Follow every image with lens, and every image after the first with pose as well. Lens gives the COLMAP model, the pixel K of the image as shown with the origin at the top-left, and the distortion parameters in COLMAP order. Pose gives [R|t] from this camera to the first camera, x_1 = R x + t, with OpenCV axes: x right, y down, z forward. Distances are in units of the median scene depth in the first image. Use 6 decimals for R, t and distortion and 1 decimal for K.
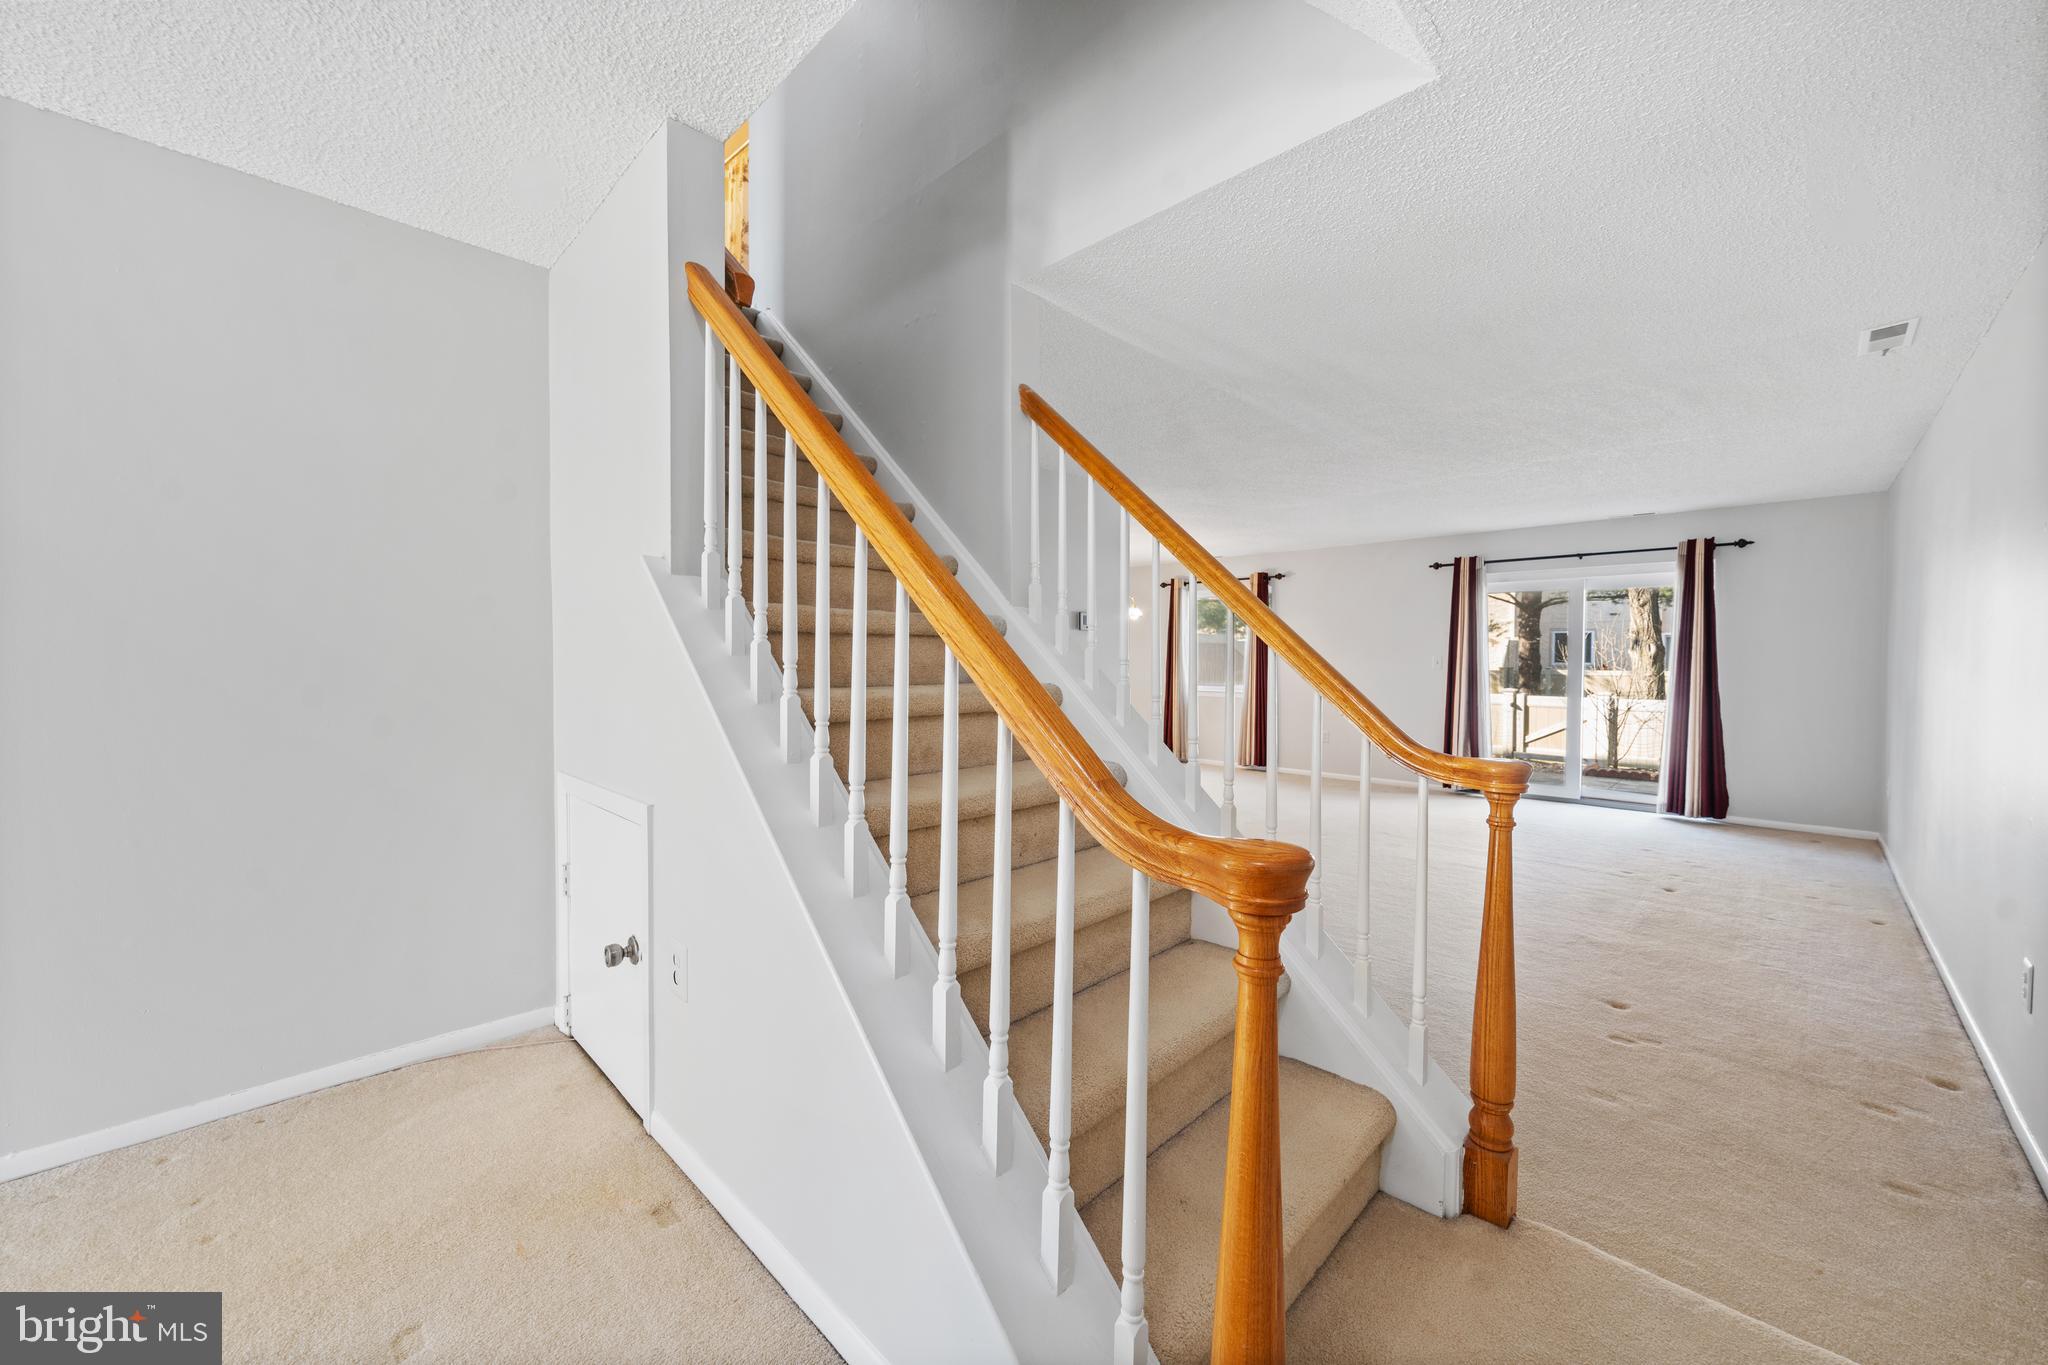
lens RADIAL K [[795.8, 0, 1013.0], [0, 795.8, 690.4], [0, 0, 1]] dist [0.001308, 0.000559]
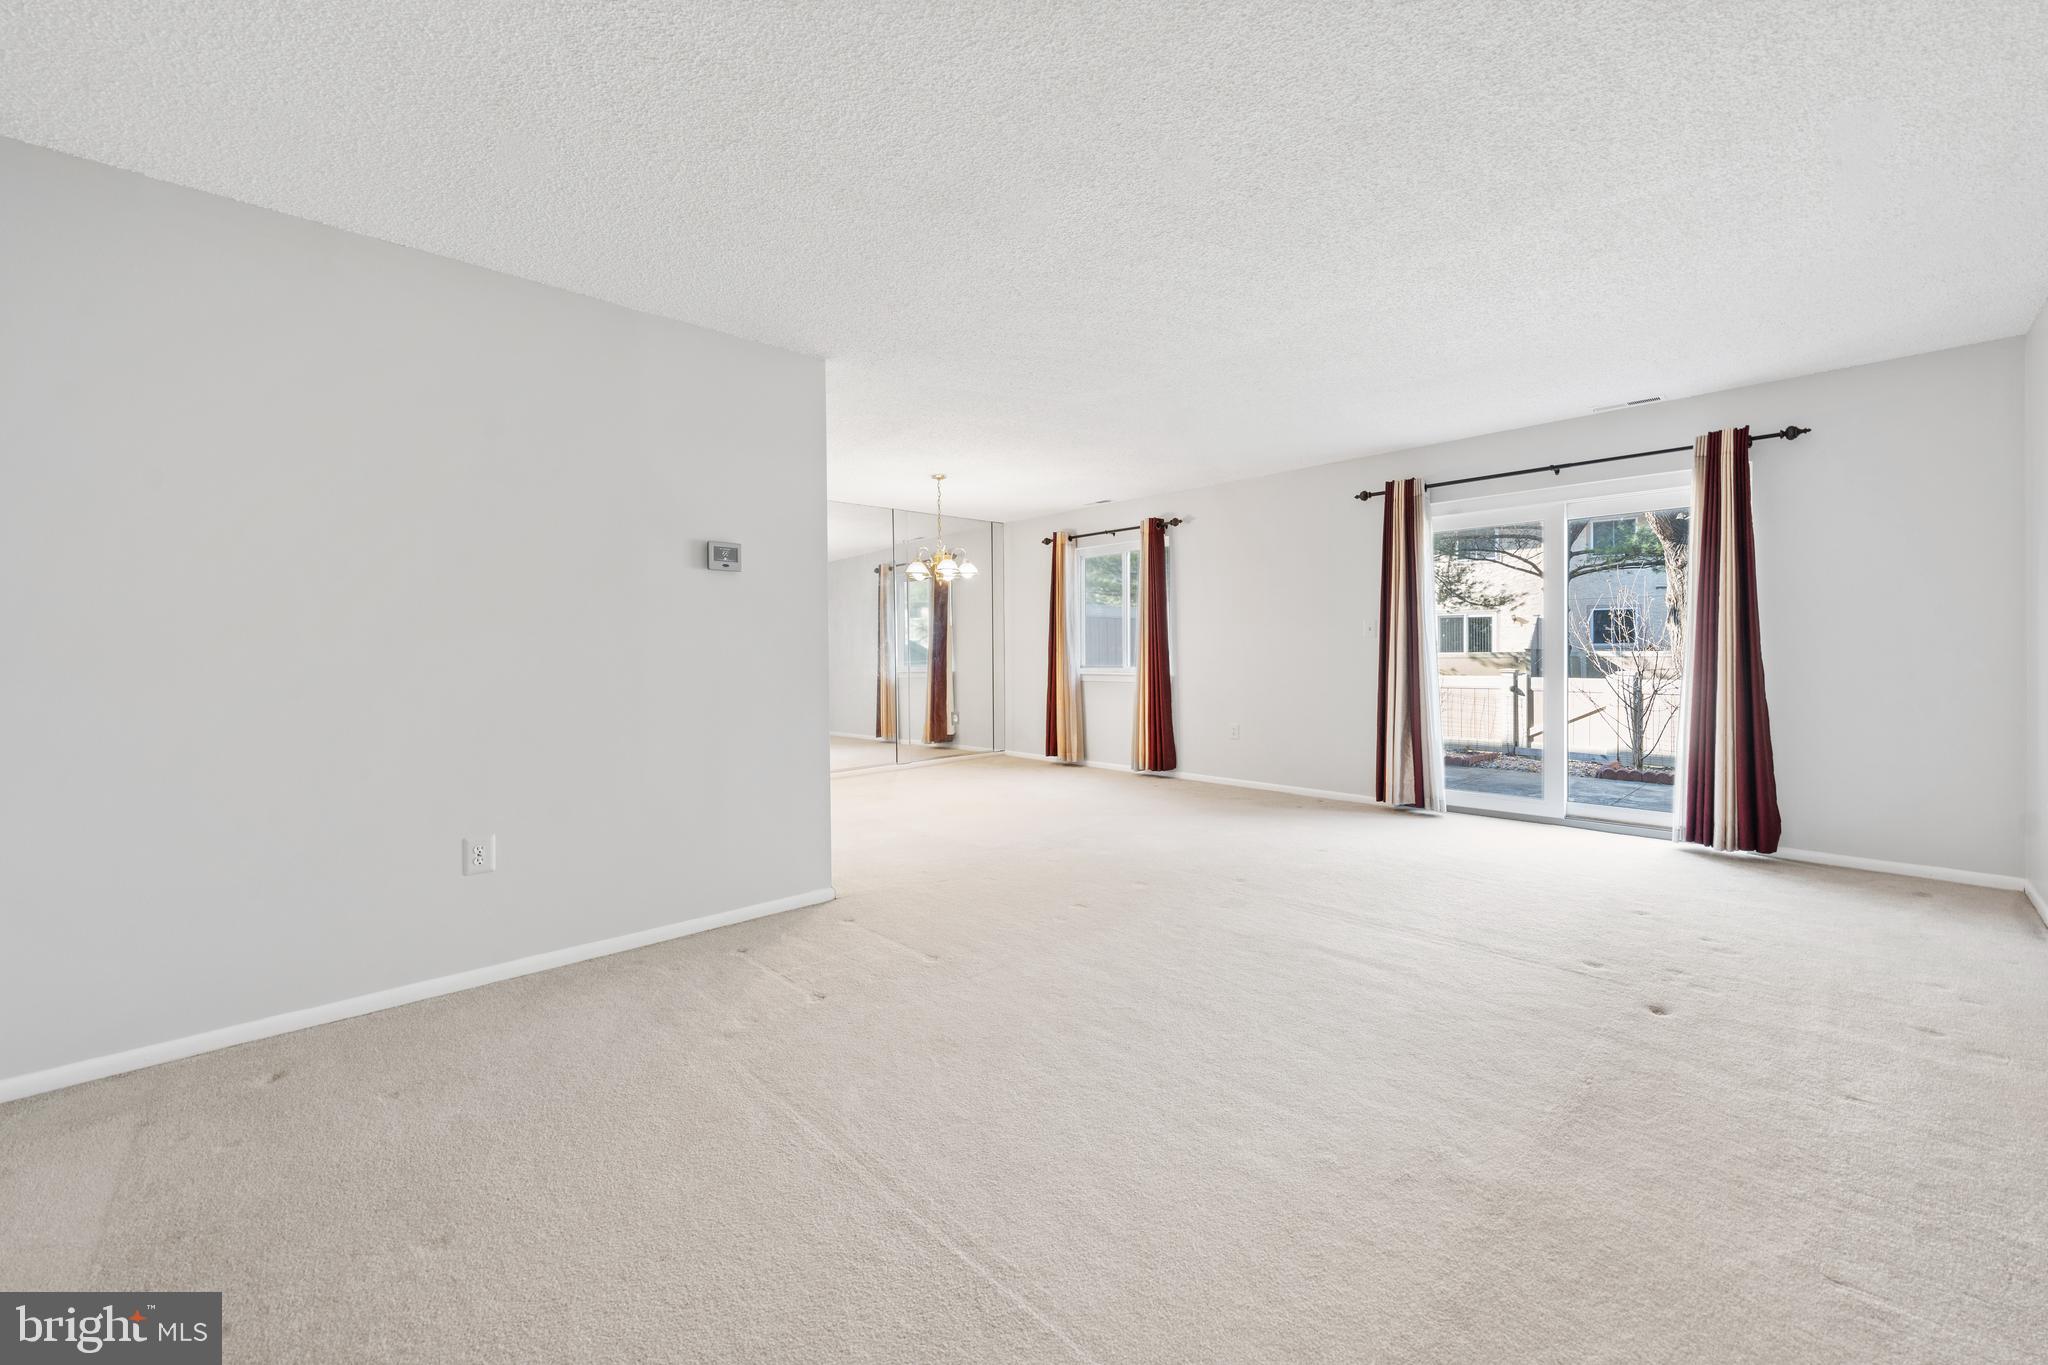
lens RADIAL K [[795.8, 0, 1033.1], [0, 795.8, 676.5], [0, 0, 1]] dist [0.001308, 0.000559]
pose [[0.999293, -0.012849, -0.035345, 0.268751], [0.012454, 0.999858, -0.011357, 0.013912], [0.035486, 0.010909, 0.999311, 0.280071]]
